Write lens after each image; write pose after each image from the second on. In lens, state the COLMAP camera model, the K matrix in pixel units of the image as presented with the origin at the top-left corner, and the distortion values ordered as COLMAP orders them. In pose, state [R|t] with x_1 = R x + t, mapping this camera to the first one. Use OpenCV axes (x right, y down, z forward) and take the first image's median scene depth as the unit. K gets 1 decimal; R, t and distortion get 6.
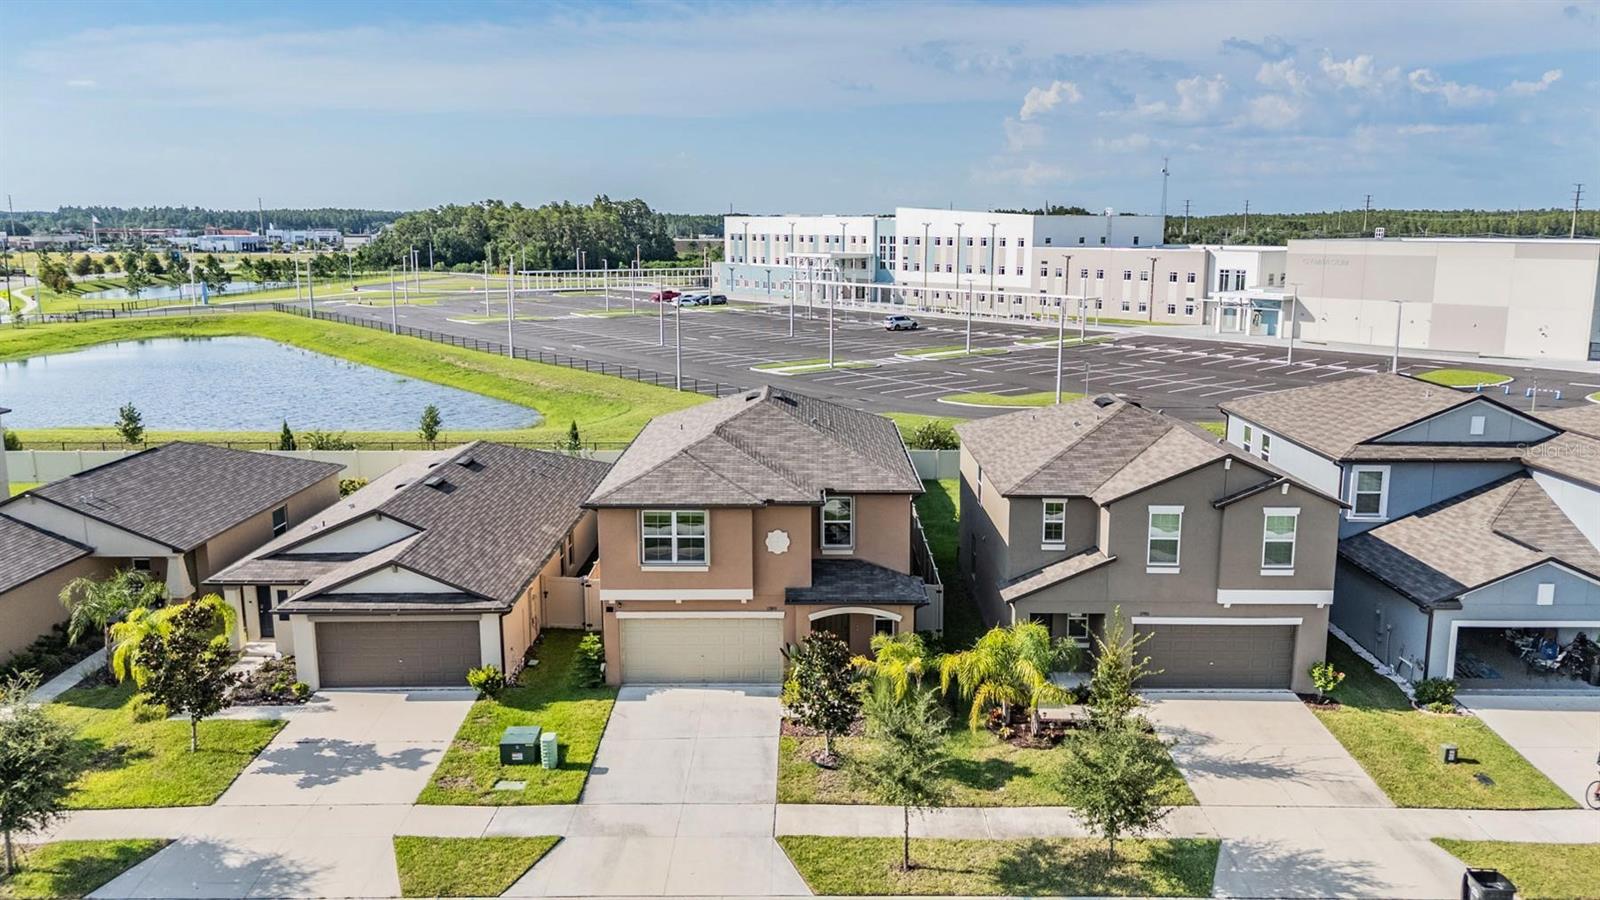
lens RADIAL K [[1211.5, 0, 811.7], [0, 1211.5, 453.7], [0, 0, 1]] dist [0.047496, -0.049890]
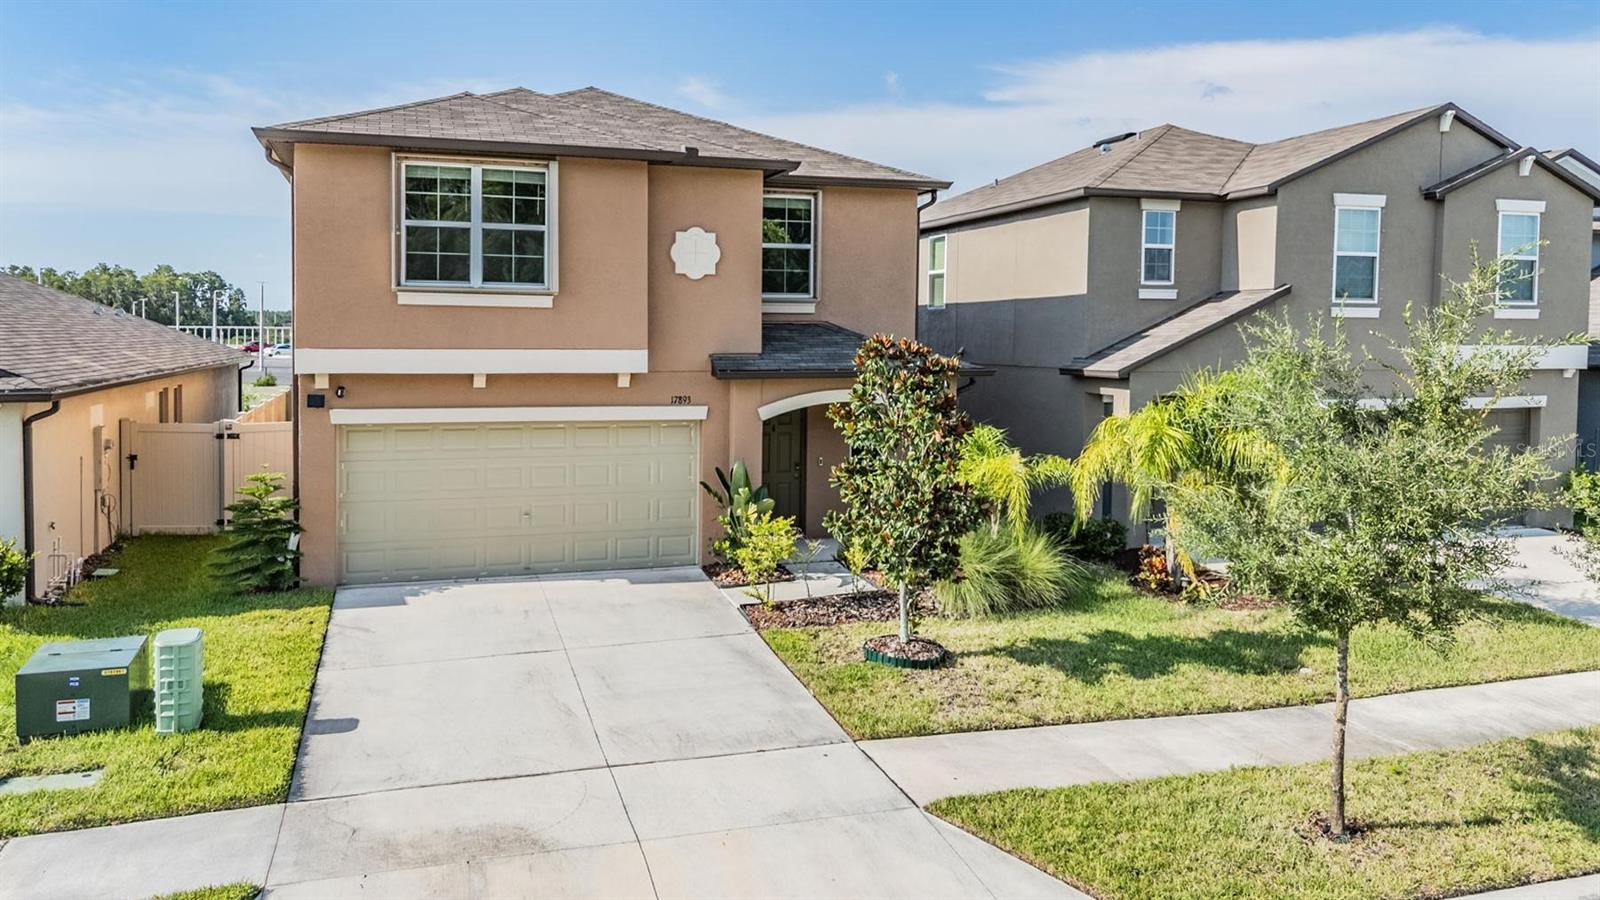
lens RADIAL K [[1211.5, 0, 830.7], [0, 1211.5, 411.1], [0, 0, 1]] dist [0.047496, -0.049890]
pose [[0.944742, -0.012404, 0.327581, -0.133000], [0.052764, 0.992009, -0.114607, 0.189181], [-0.323542, 0.125559, 0.937846, 0.521975]]
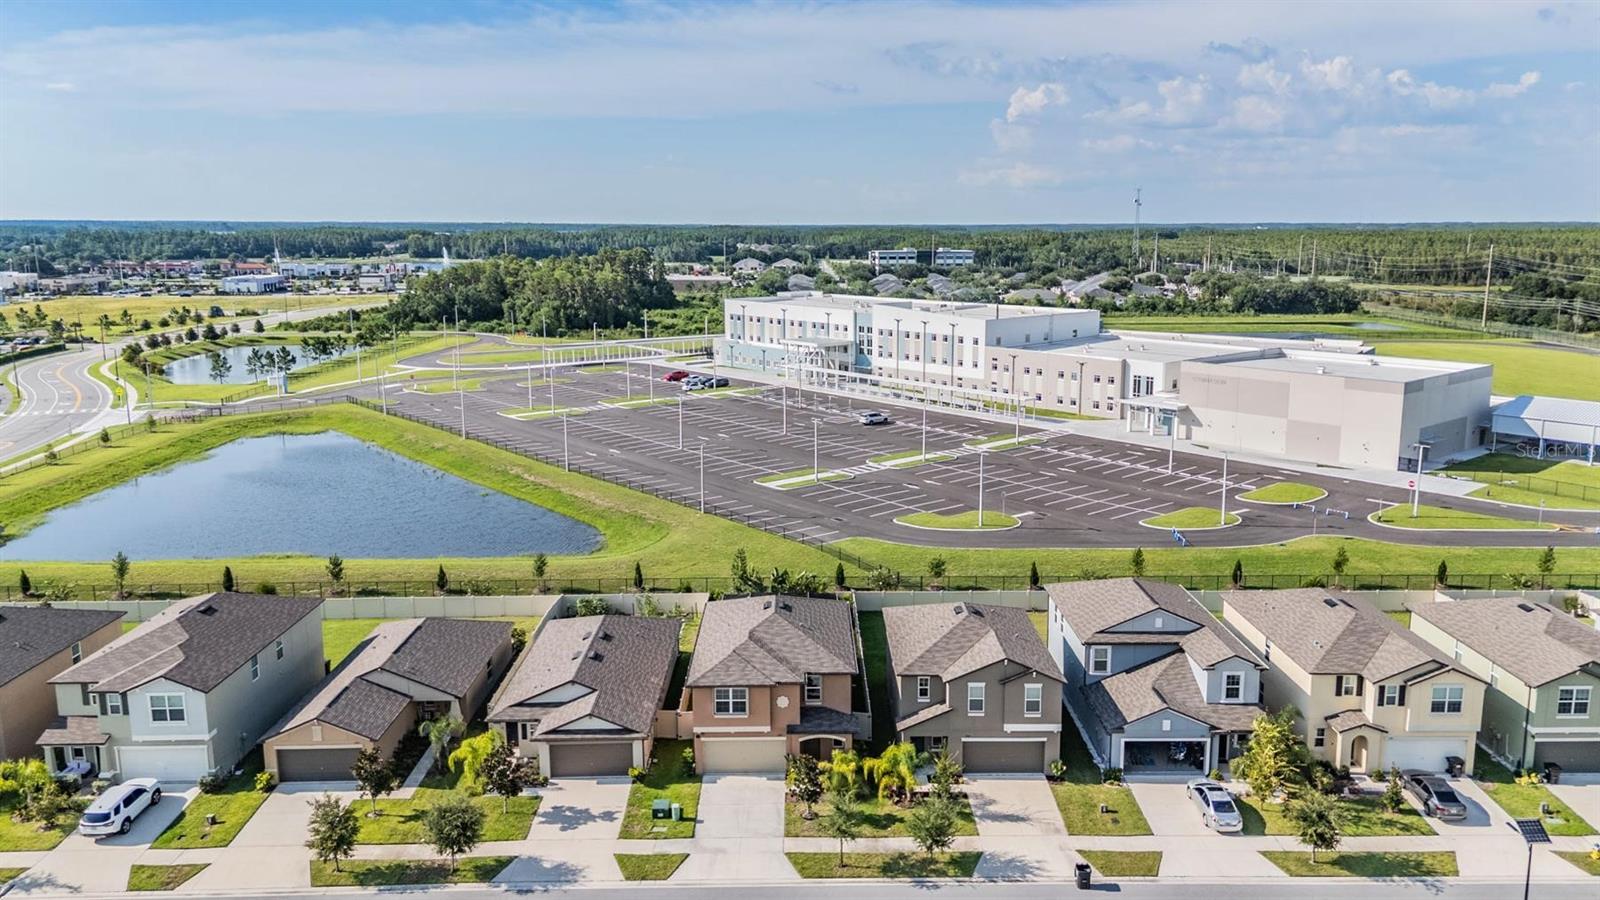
lens RADIAL K [[1211.5, 0, 791.8], [0, 1211.5, 441.9], [0, 0, 1]] dist [0.047496, -0.049890]
pose [[0.999847, -0.014214, -0.010173, 0.012860], [0.014106, 0.999844, -0.010596, -0.321460], [0.010322, 0.010450, 0.999892, -0.961132]]
